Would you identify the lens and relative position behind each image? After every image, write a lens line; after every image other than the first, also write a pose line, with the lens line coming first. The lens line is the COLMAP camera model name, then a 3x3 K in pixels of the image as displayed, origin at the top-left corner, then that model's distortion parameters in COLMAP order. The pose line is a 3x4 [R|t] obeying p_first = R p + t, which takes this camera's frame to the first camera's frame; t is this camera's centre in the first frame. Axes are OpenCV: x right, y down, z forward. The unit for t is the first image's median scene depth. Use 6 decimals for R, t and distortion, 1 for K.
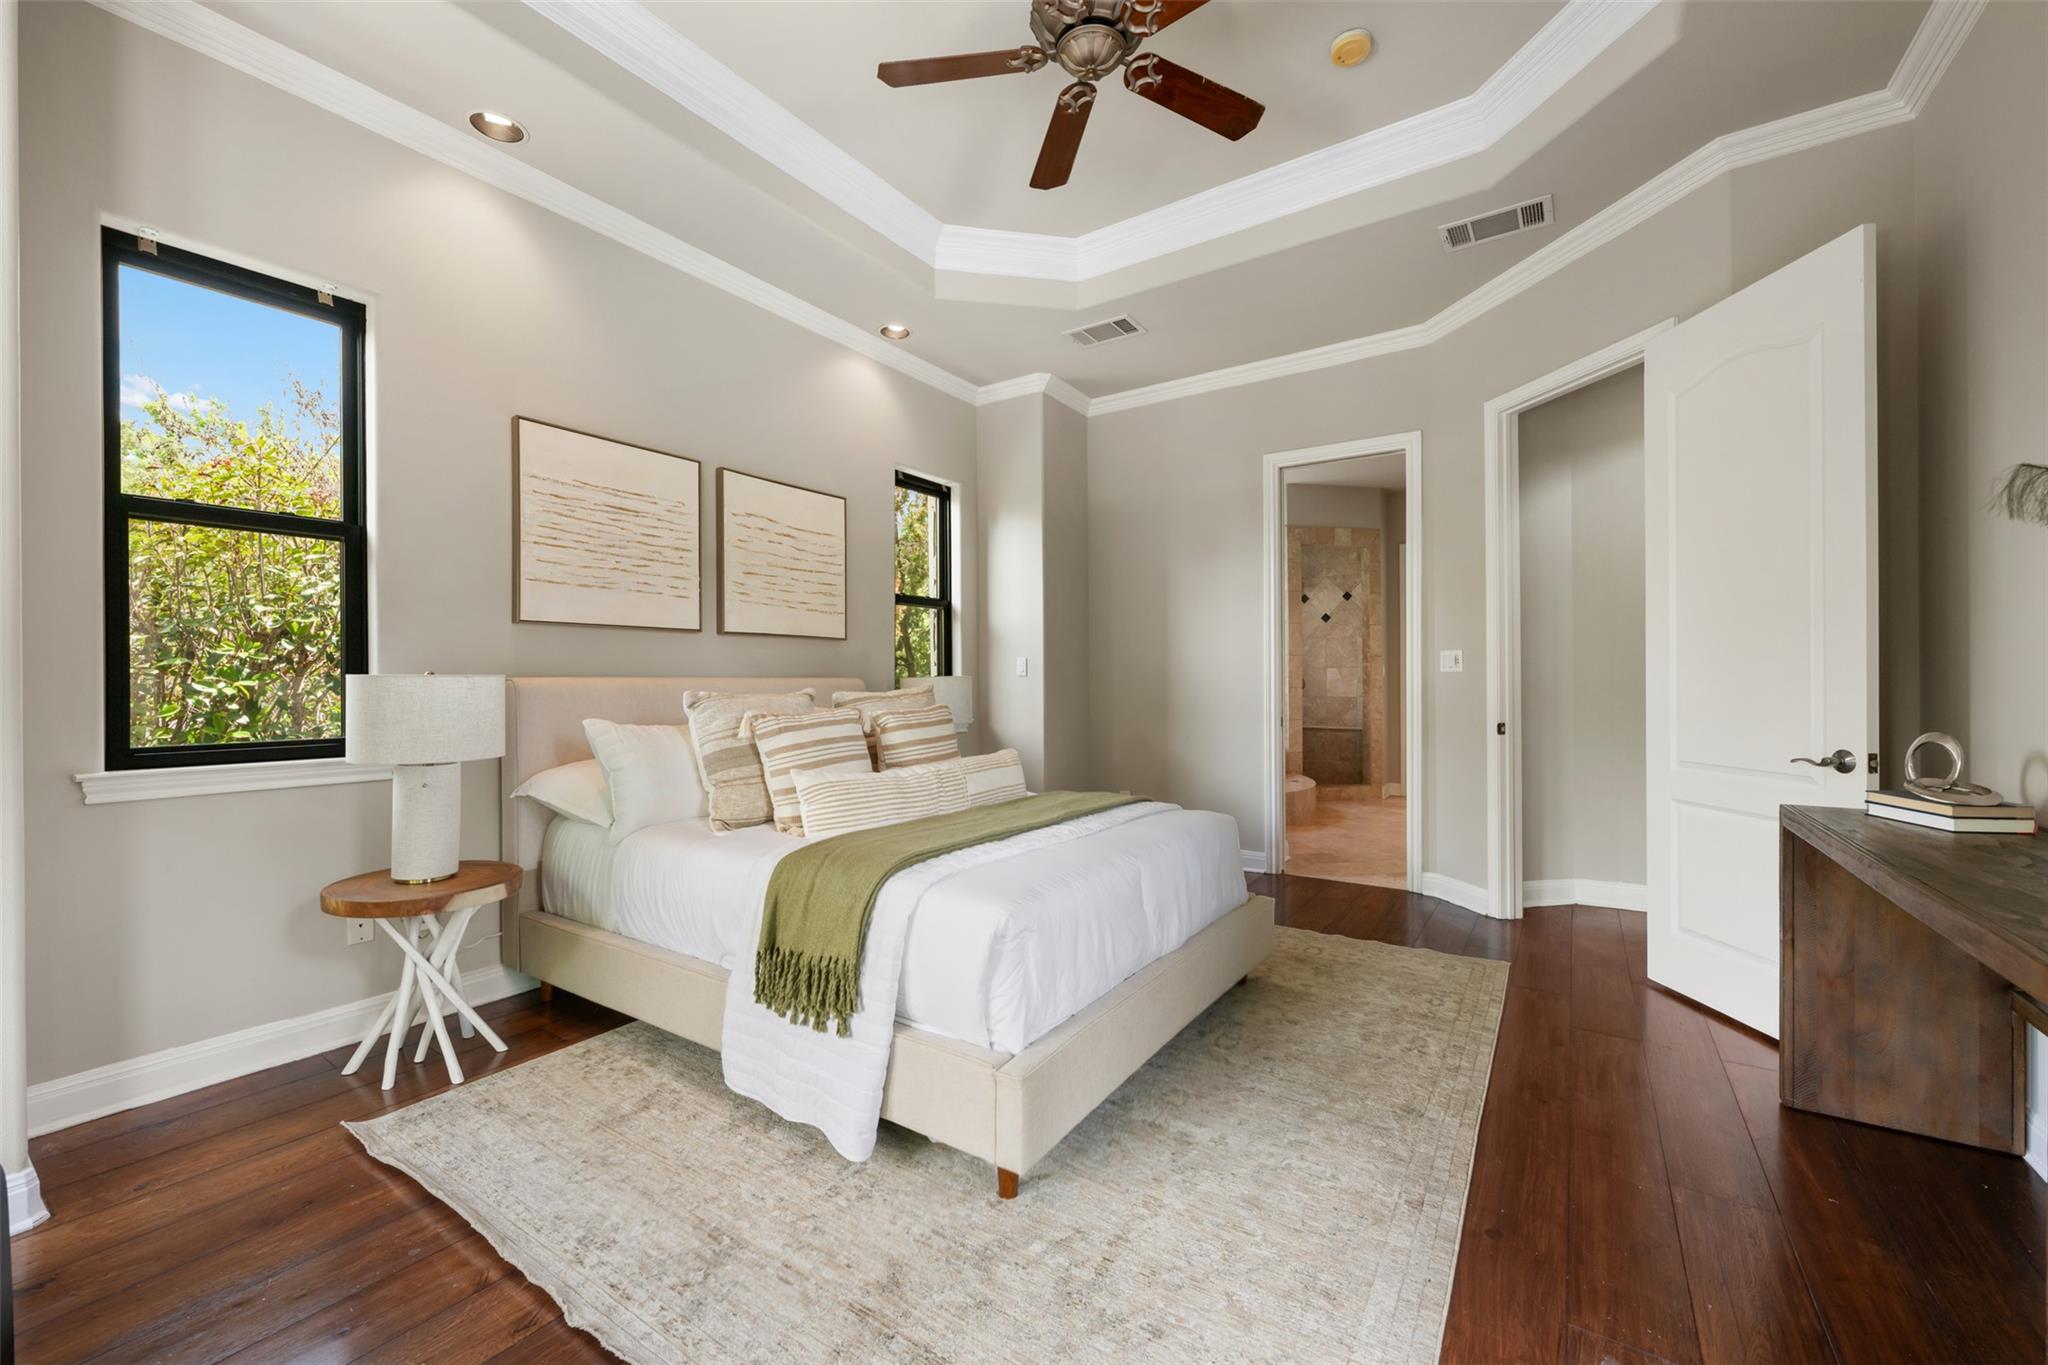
lens RADIAL K [[809.0, 0, 1026.9], [0, 809.0, 678.5], [0, 0, 1]] dist [0.003657, -0.000084]
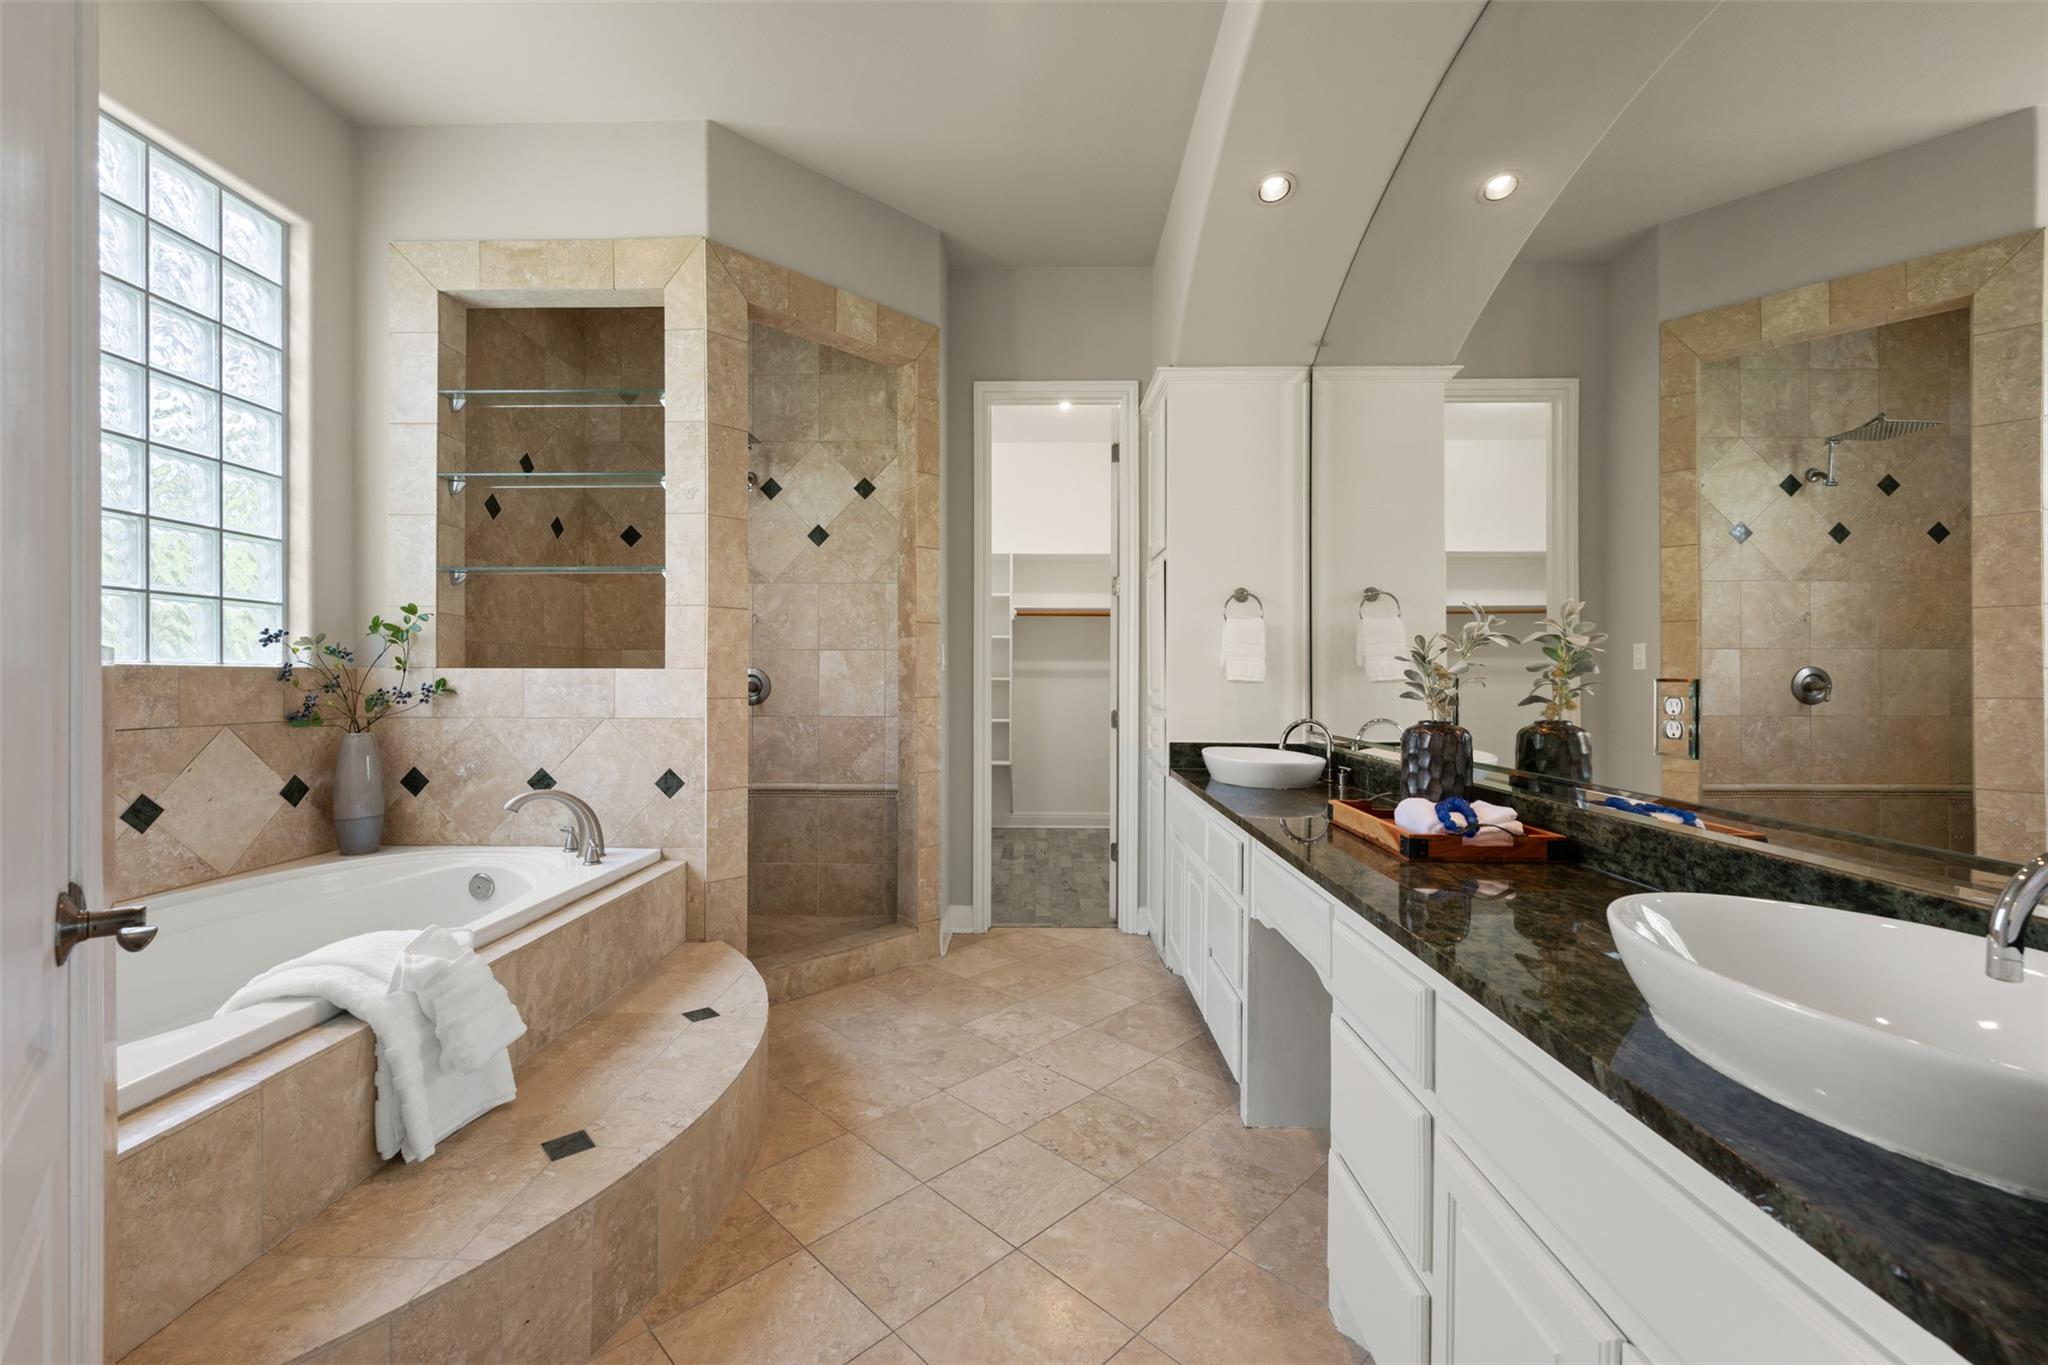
lens RADIAL K [[866.3, 0, 1025.3], [0, 866.3, 682.2], [0, 0, 1]] dist [-0.000136, 0.001284]
pose [[0.842506, 0.004323, 0.538670, 0.220135], [-0.006249, 0.999979, 0.001750, 0.002746], [-0.538651, -0.004840, 0.842515, 0.566451]]
